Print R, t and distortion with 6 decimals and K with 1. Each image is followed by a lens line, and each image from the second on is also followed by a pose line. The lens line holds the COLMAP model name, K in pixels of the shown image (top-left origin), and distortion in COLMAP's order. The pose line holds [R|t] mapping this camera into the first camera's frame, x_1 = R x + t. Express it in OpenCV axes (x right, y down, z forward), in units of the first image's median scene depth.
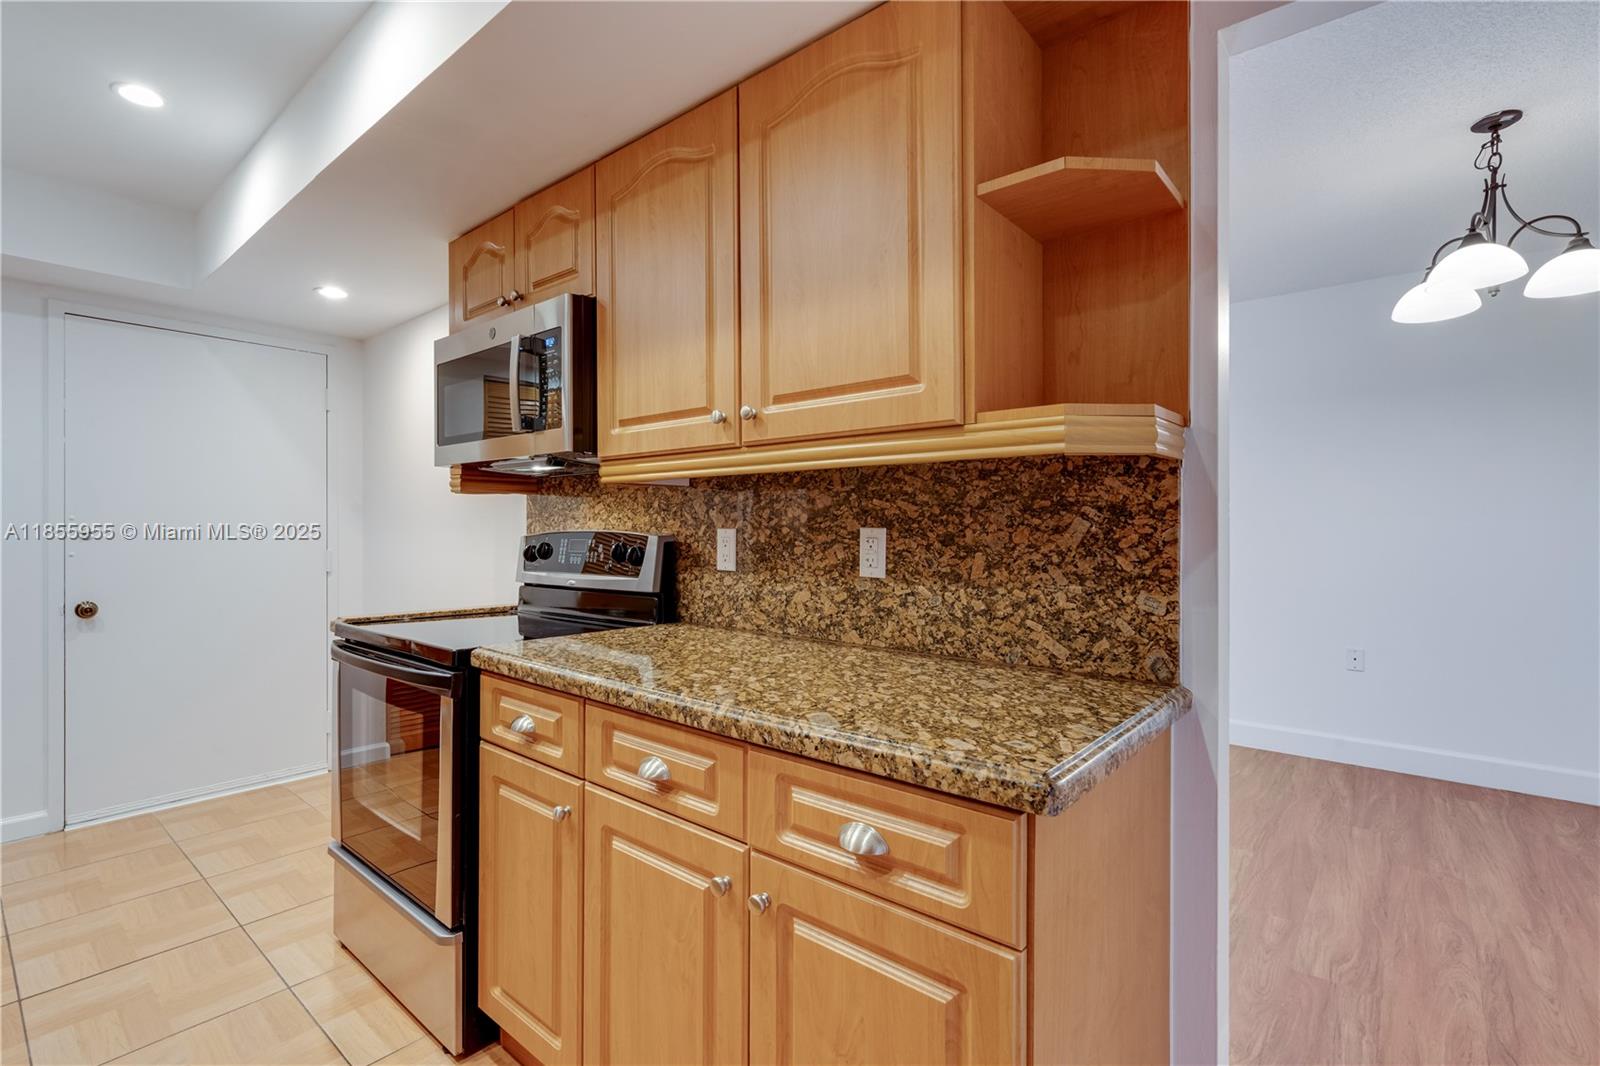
lens RADIAL K [[727.8, 0, 793.1], [0, 727.8, 522.5], [0, 0, 1]] dist [-0.003863, -0.000073]
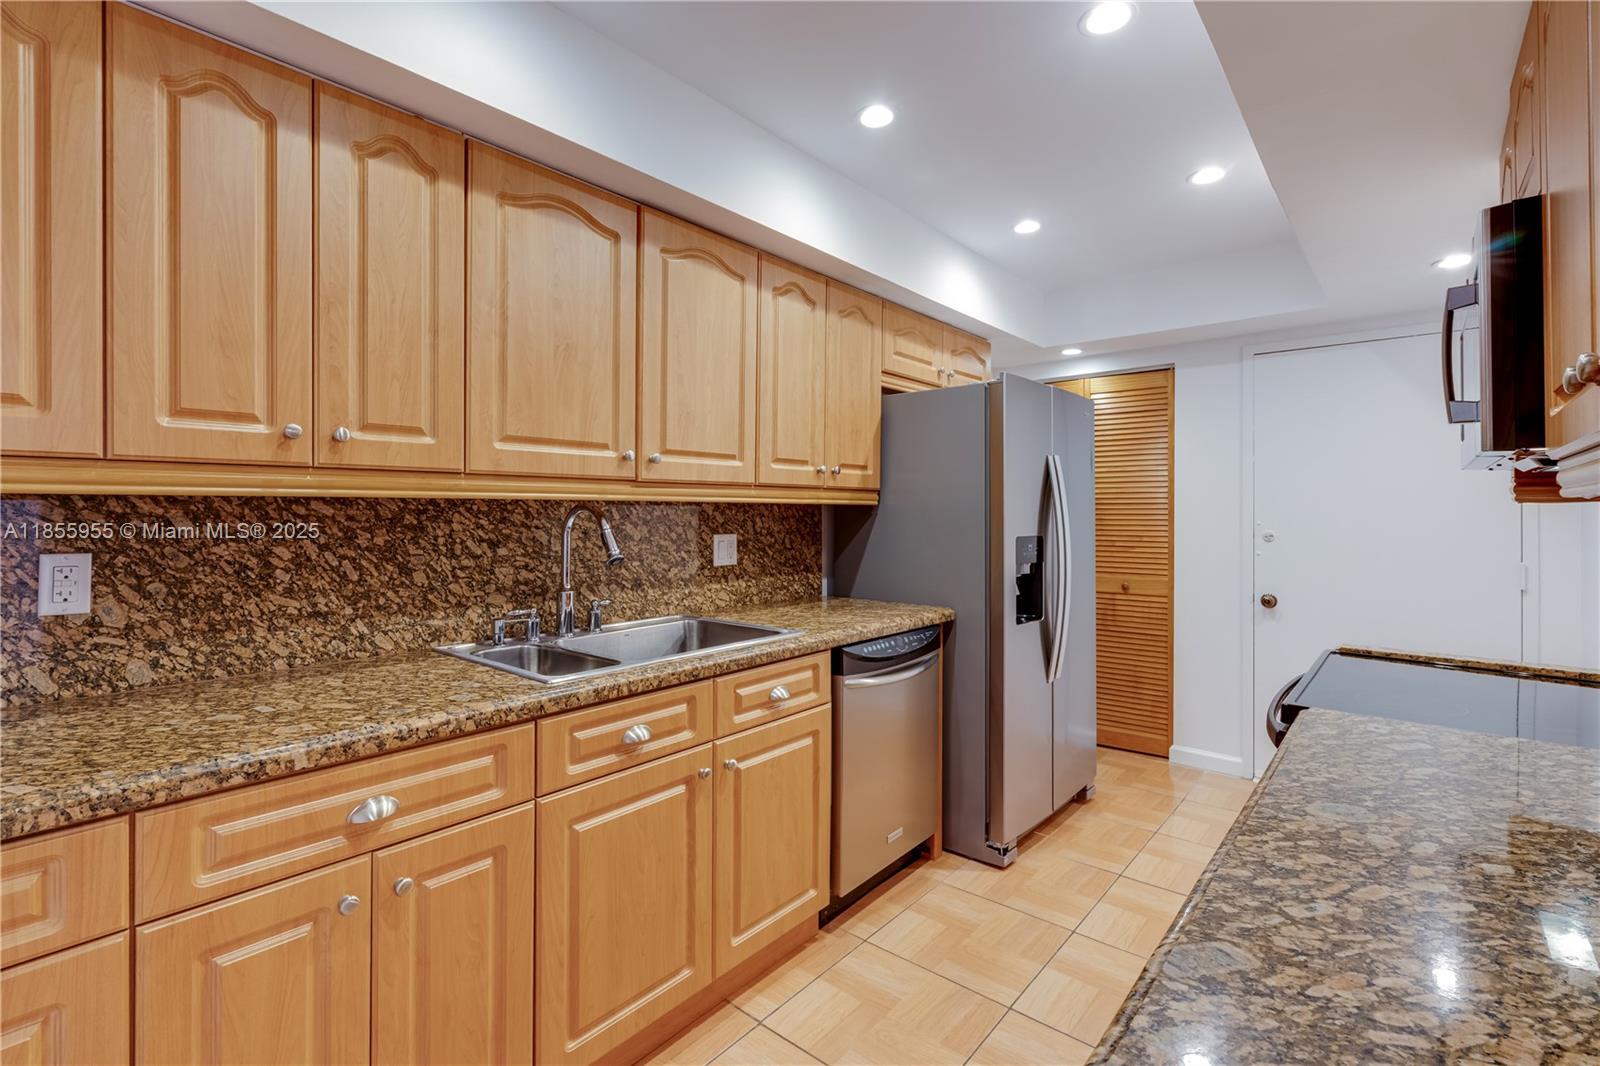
lens RADIAL K [[727.8, 0, 793.1], [0, 727.8, 522.5], [0, 0, 1]] dist [-0.003863, -0.000073]
pose [[0.006703, -0.001081, 0.999977, -1.553678], [0.001794, 0.999998, 0.001069, -0.029851], [-0.999976, 0.001787, 0.006705, 0.771185]]
